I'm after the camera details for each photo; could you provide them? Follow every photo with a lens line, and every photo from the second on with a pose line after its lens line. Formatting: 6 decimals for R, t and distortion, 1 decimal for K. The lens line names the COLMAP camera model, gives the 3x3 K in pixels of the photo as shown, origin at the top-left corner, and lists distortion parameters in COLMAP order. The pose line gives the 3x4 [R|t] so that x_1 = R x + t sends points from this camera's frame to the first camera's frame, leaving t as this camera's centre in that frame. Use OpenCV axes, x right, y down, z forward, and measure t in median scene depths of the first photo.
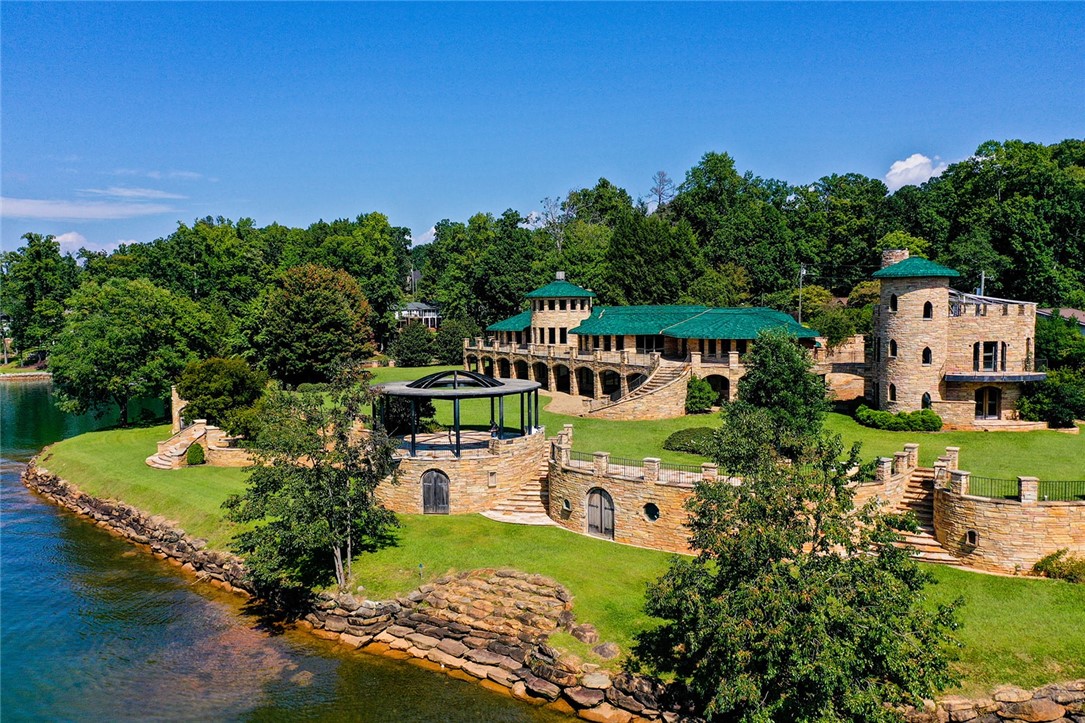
lens RADIAL K [[858.0, 0, 542.5], [0, 858.0, 361.5], [0, 0, 1]] dist [-0.007778, -0.005296]
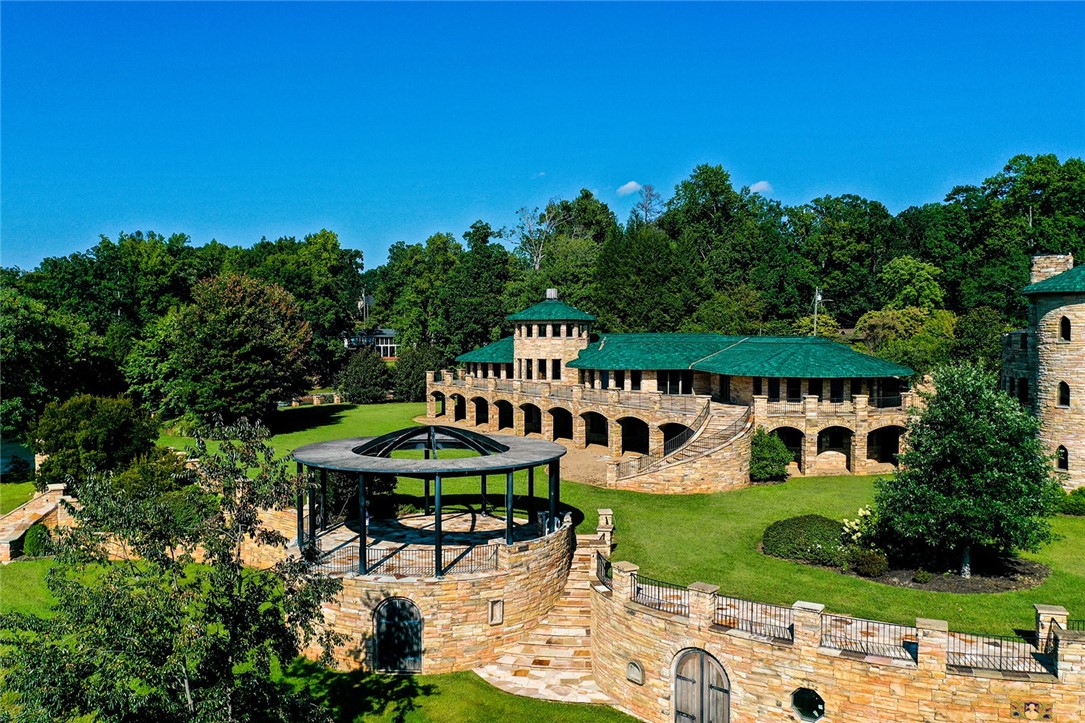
lens RADIAL K [[858.0, 0, 542.5], [0, 858.0, 361.5], [0, 0, 1]] dist [-0.007778, -0.005296]
pose [[0.998374, 0.010982, 0.055933, -0.022888], [-0.008972, 0.999309, -0.036059, -0.006039], [-0.056291, 0.035499, 0.997783, 0.148798]]
